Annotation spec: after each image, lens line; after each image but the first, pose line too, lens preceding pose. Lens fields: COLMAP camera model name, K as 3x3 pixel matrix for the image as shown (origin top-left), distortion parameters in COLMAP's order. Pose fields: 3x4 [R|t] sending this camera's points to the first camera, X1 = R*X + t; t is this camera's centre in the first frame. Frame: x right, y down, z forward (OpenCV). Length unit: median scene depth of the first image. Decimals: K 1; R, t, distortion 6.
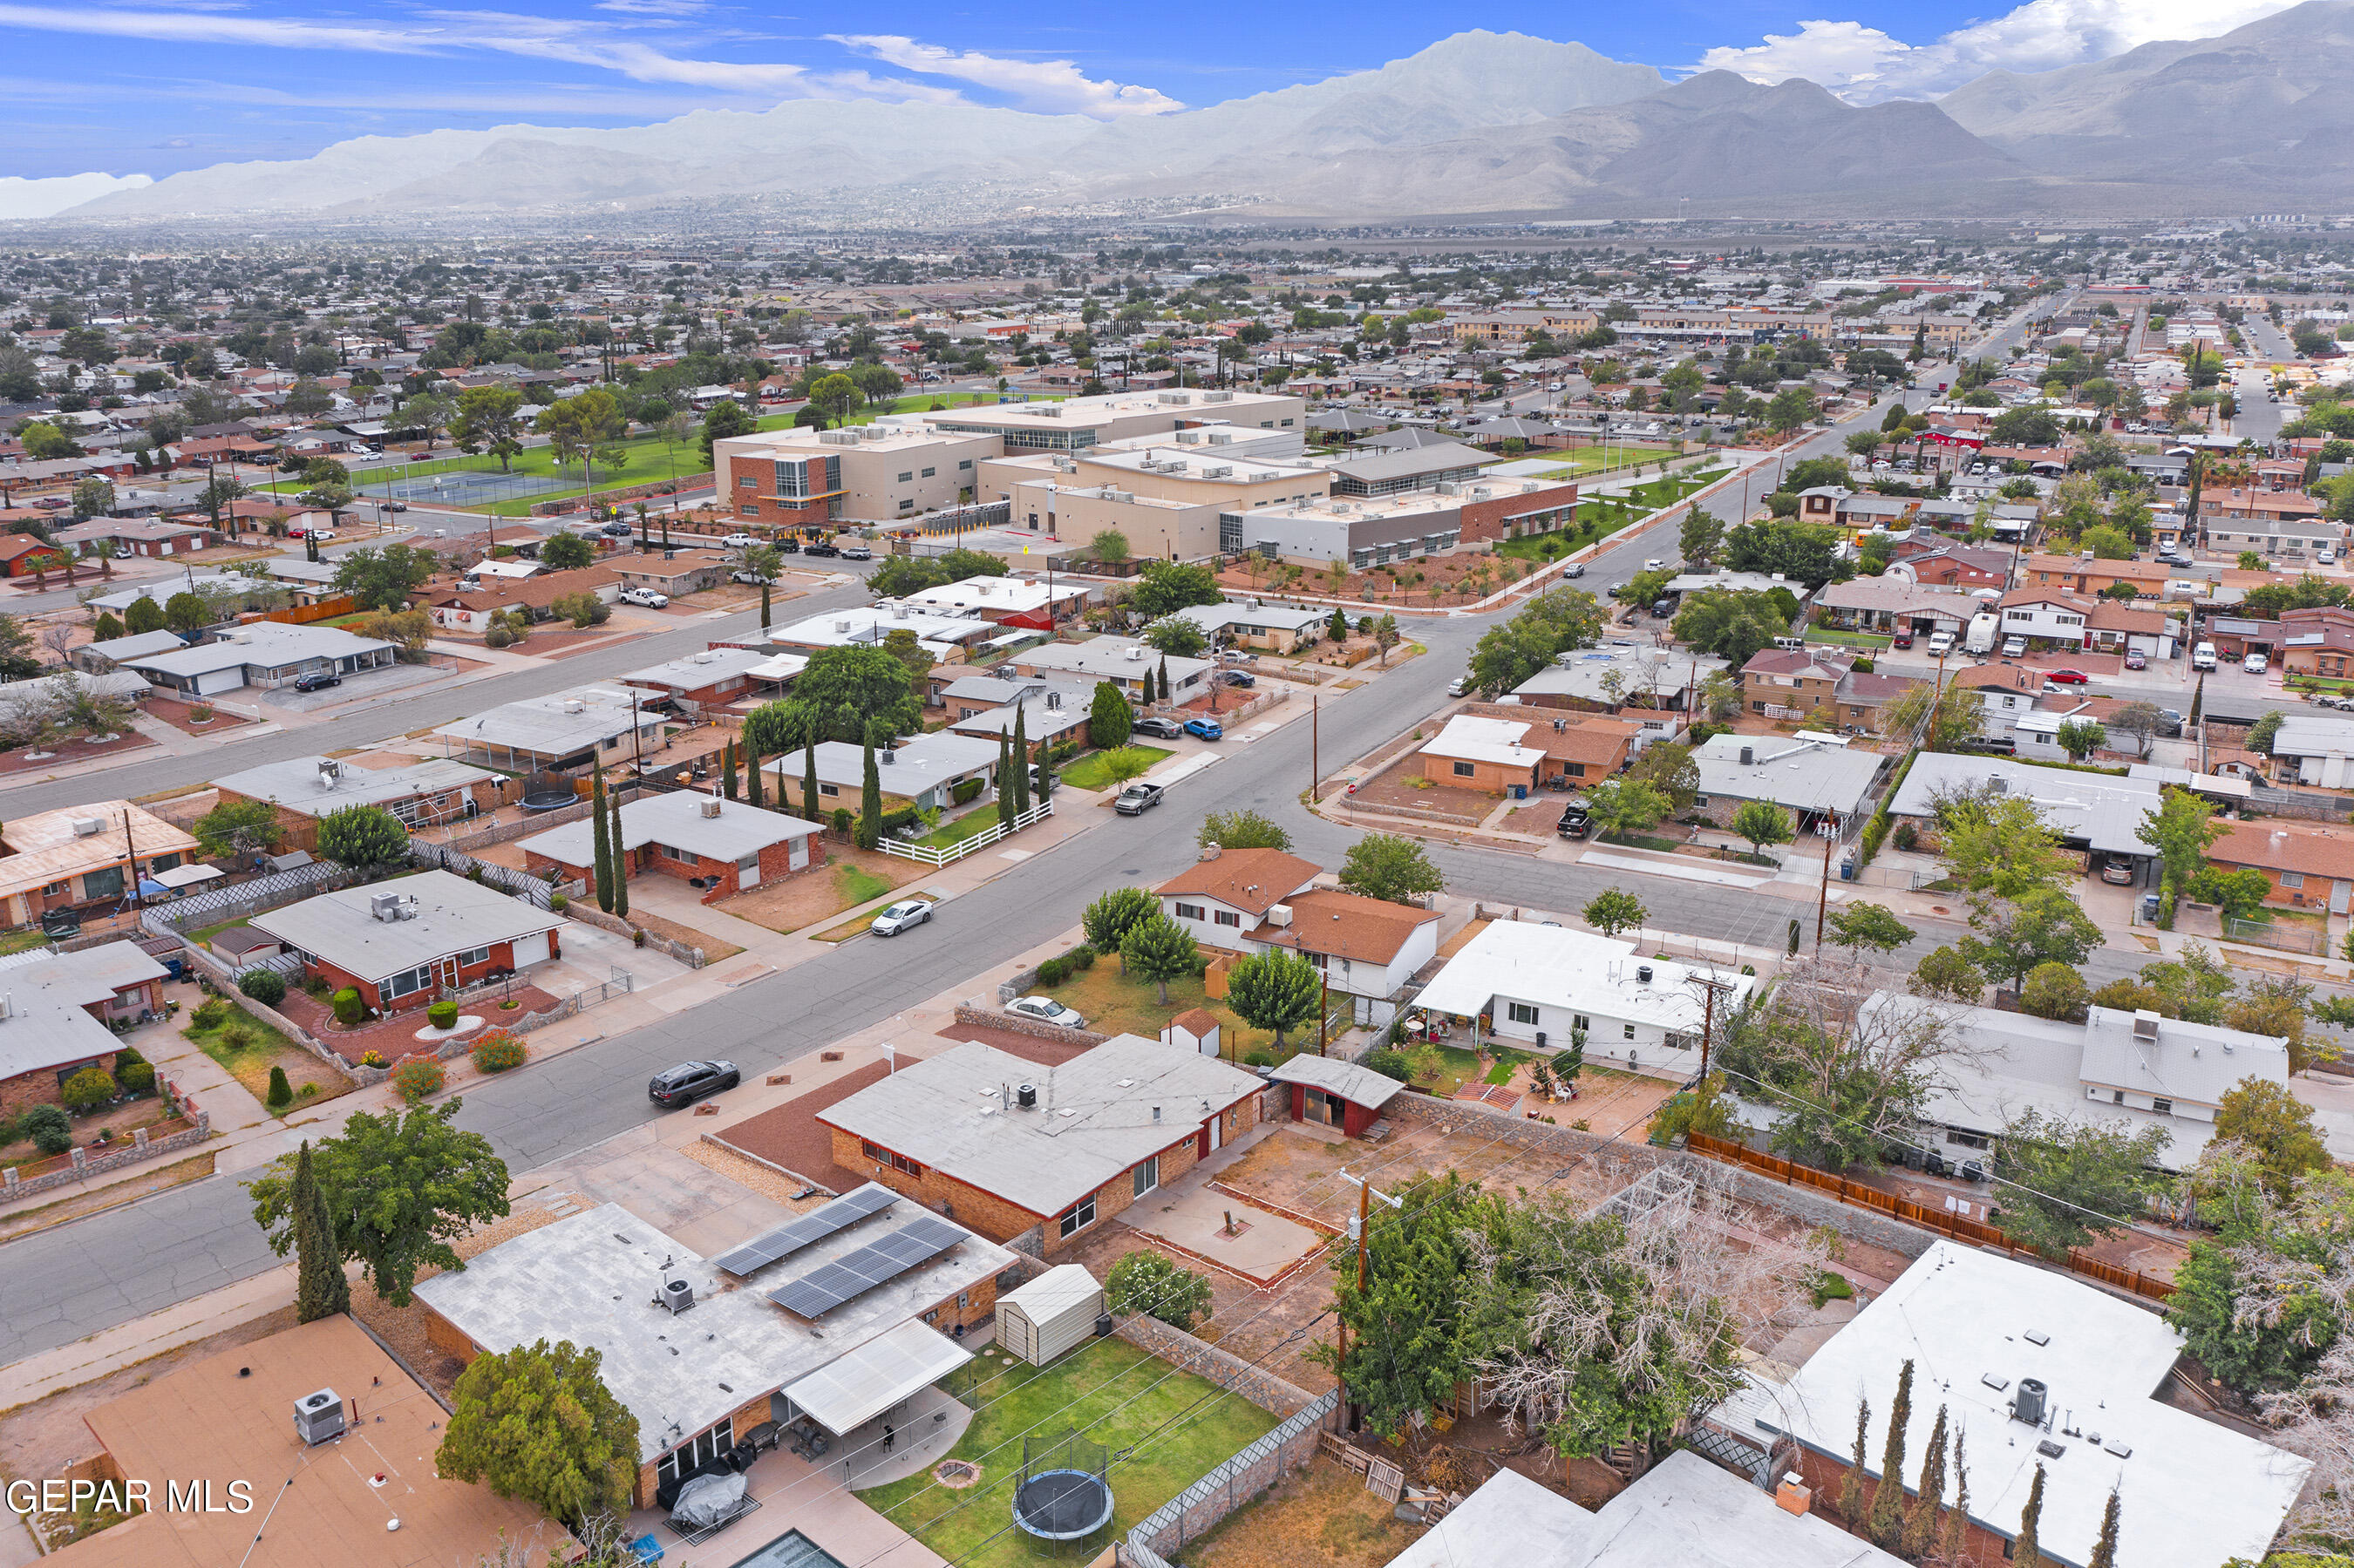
lens RADIAL K [[1855.9, 0, 1179.7], [0, 1855.9, 771.4], [0, 0, 1]] dist [-0.004896, -0.000596]
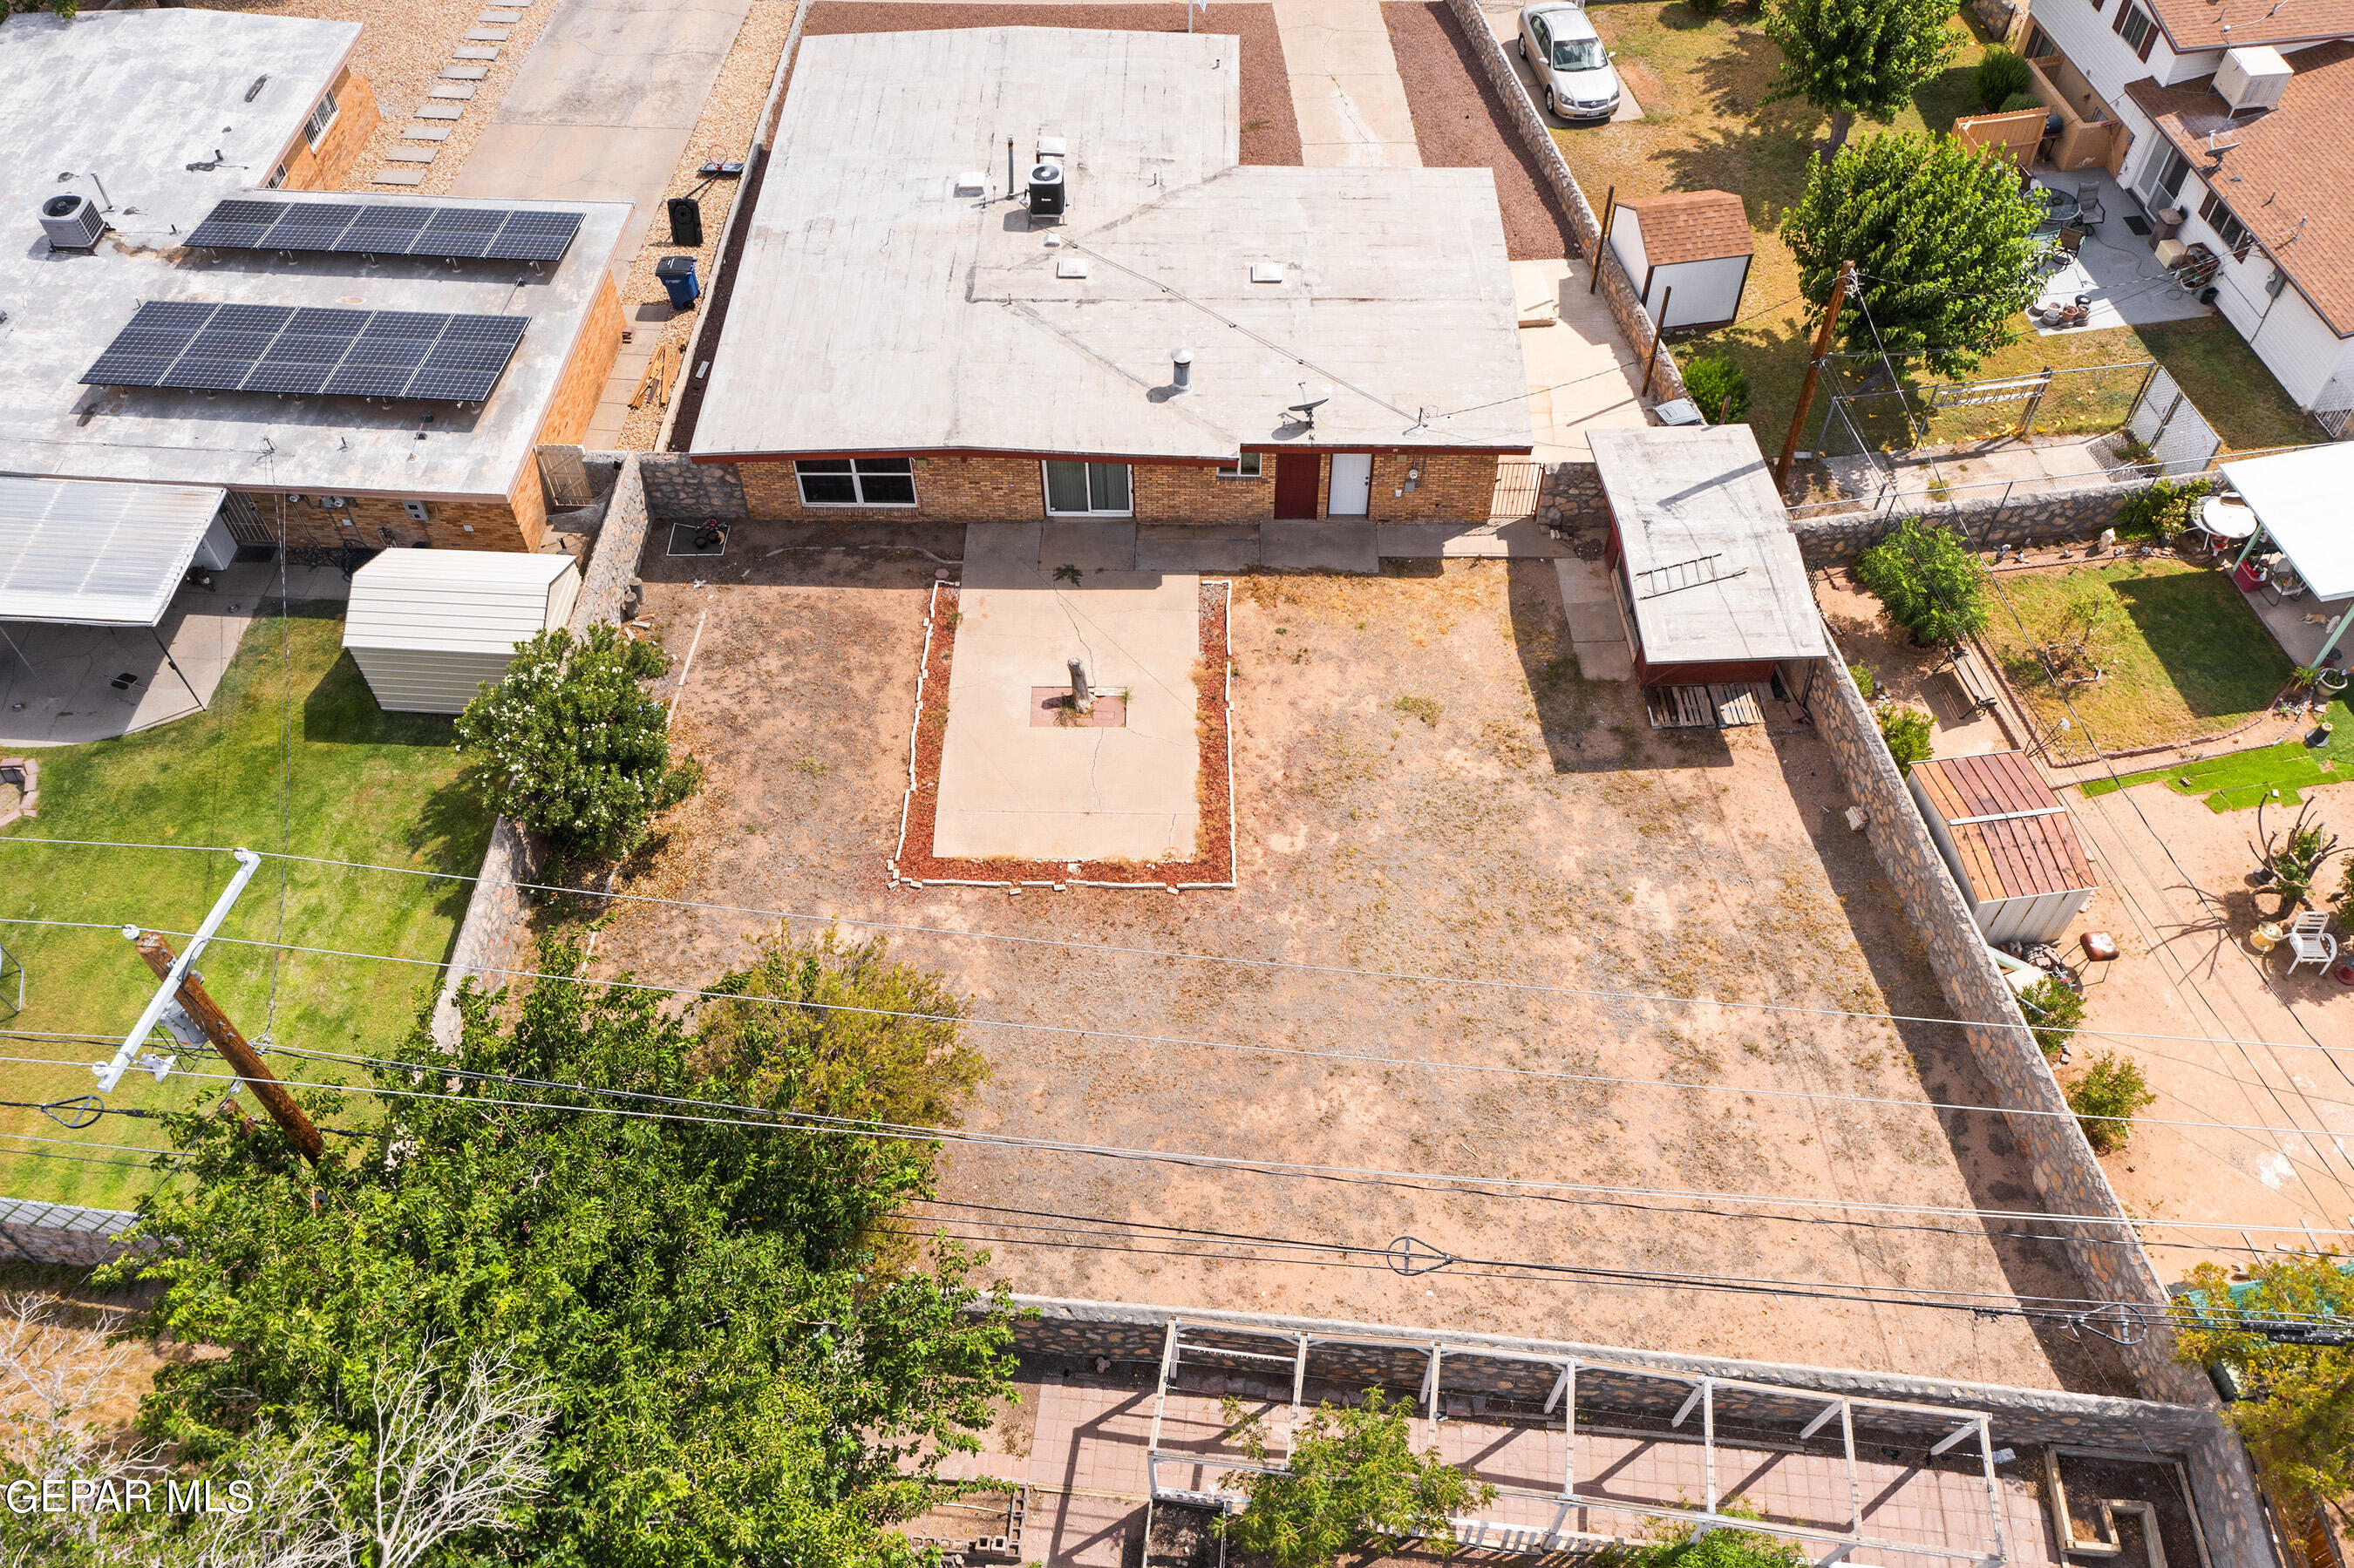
lens RADIAL K [[1882.1, 0, 1196.1], [0, 1882.1, 753.5], [0, 0, 1]] dist [-0.003169, -0.003596]
pose [[0.611755, 0.612147, -0.501031, 0.221721], [-0.219025, 0.739690, 0.636307, -0.020199], [0.760121, -0.279525, 0.586585, 0.633722]]
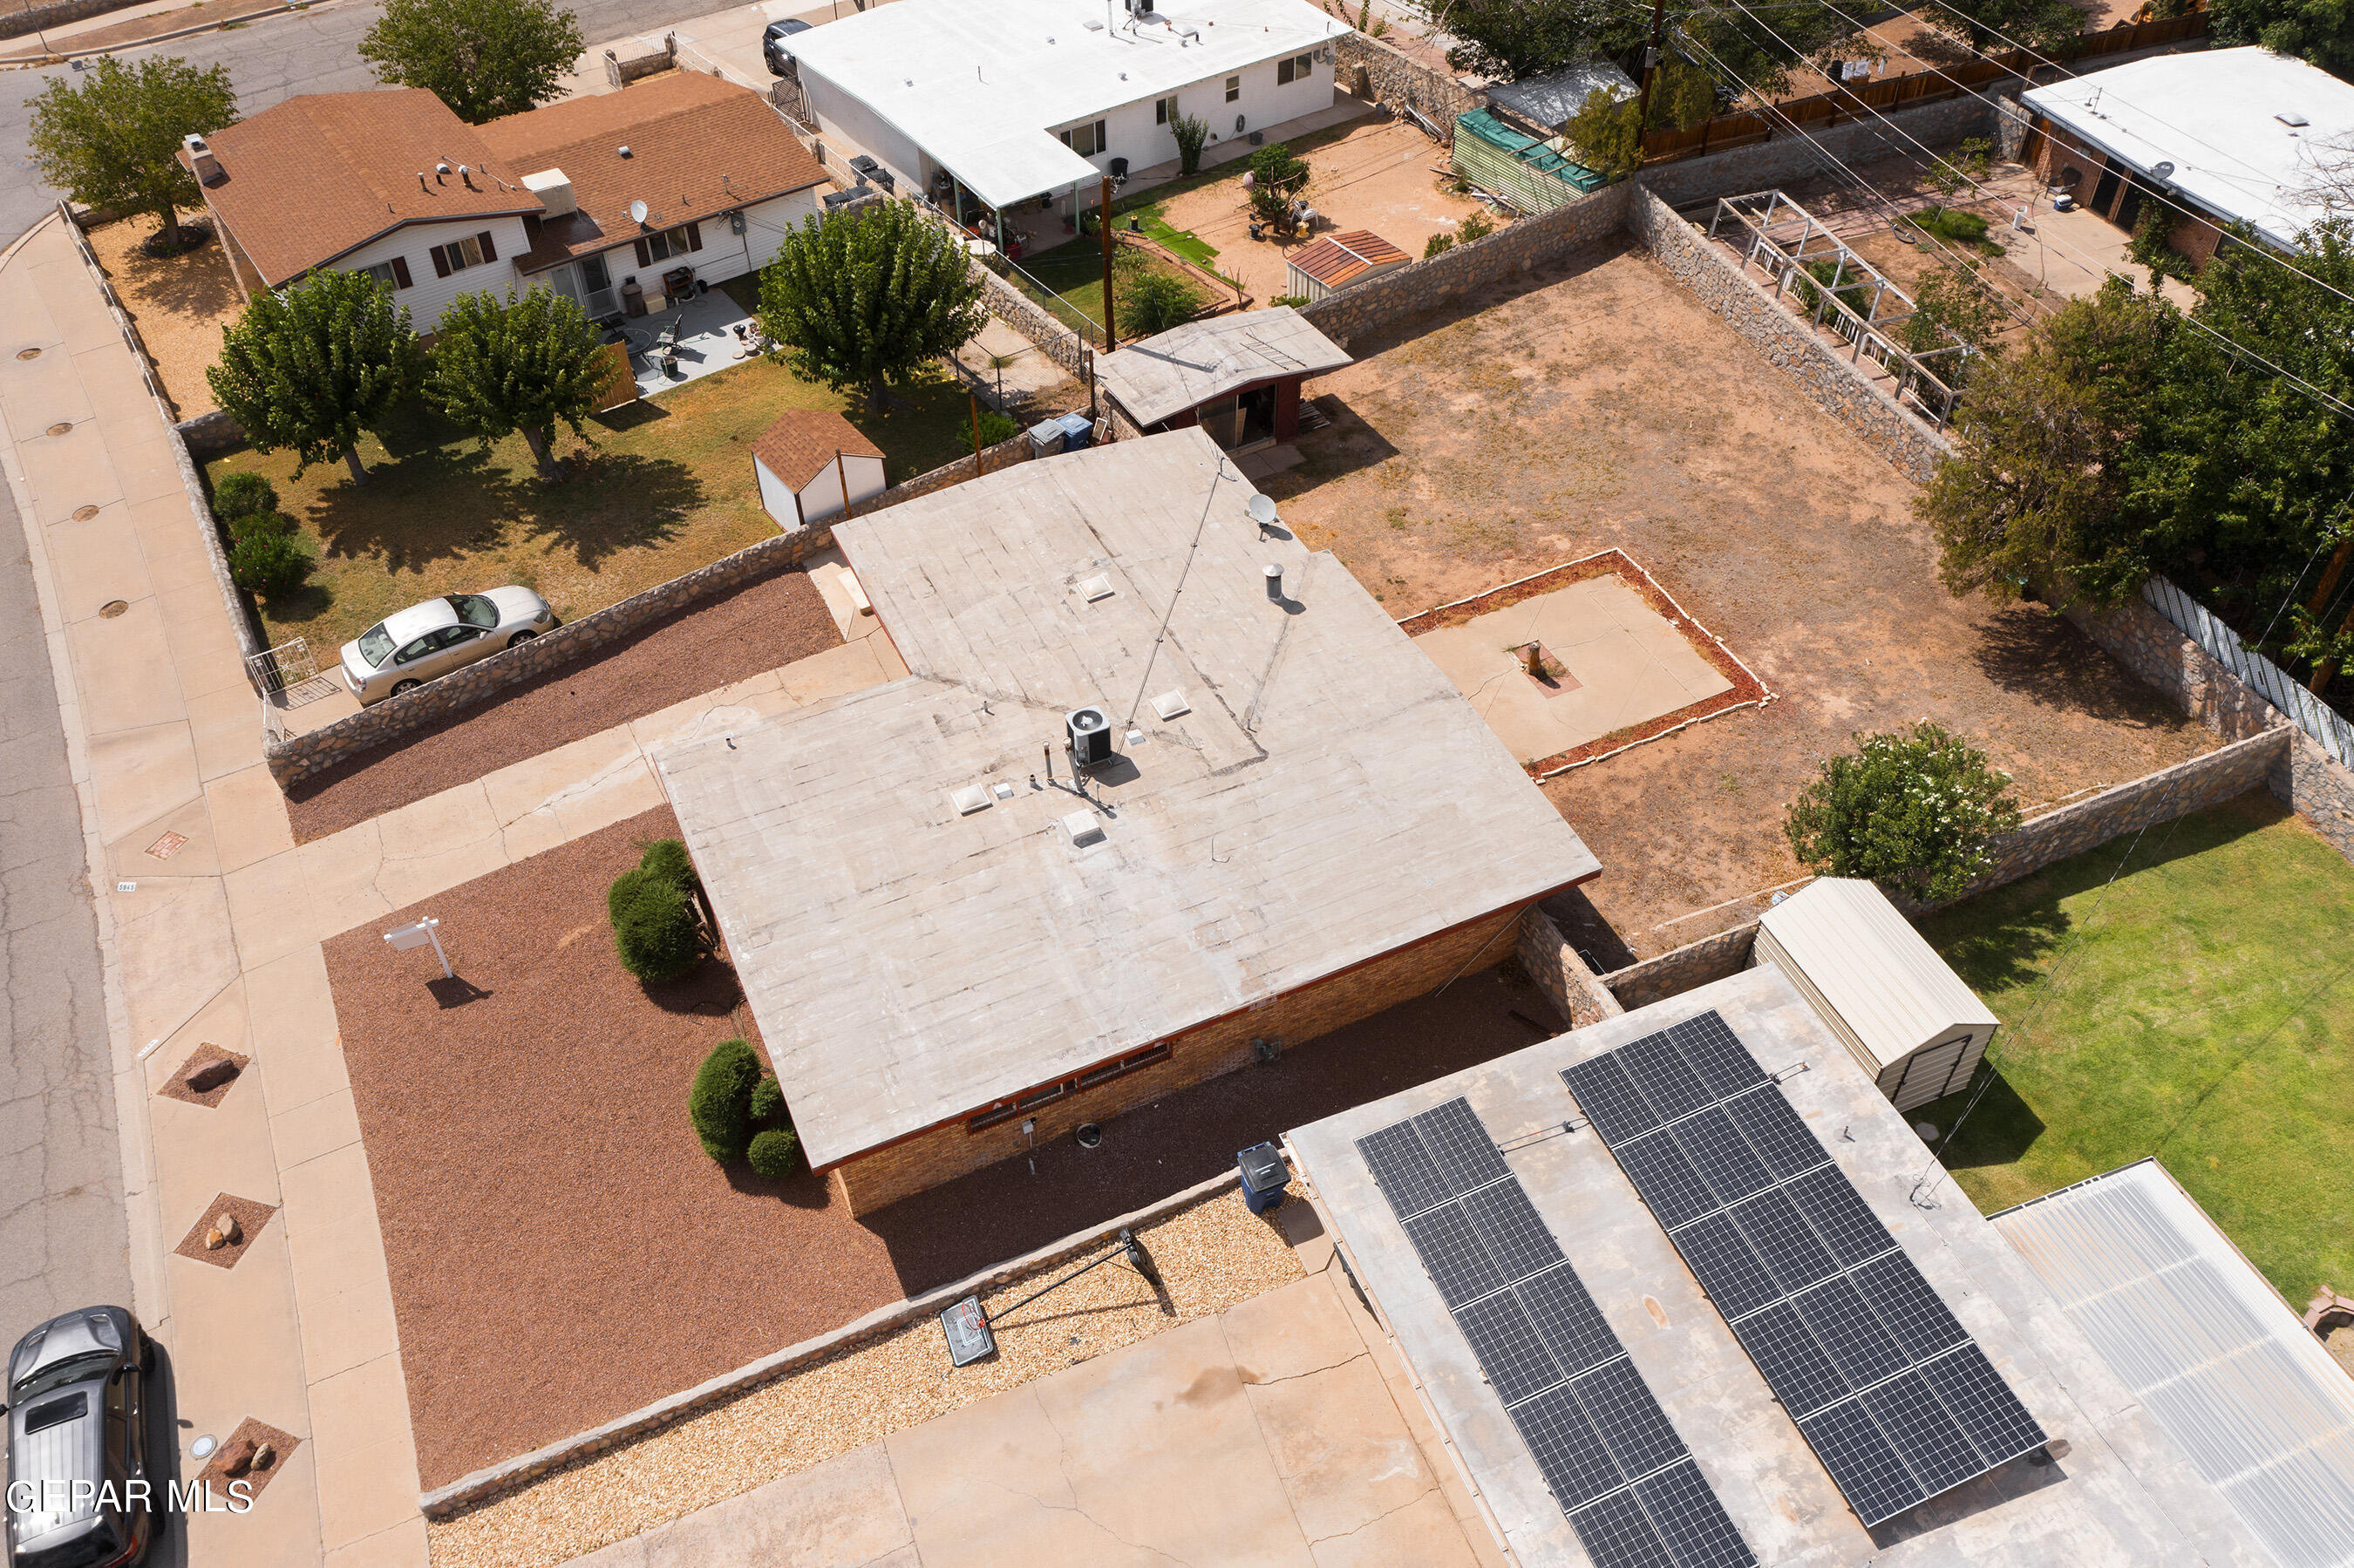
lens RADIAL K [[1855.9, 0, 1179.7], [0, 1855.9, 771.4], [0, 0, 1]] dist [-0.004896, -0.000596]
pose [[0.439441, -0.626303, 0.643923, -0.297236], [0.263156, 0.775155, 0.574355, -0.040222], [-0.858860, -0.082943, 0.505450, 0.684407]]
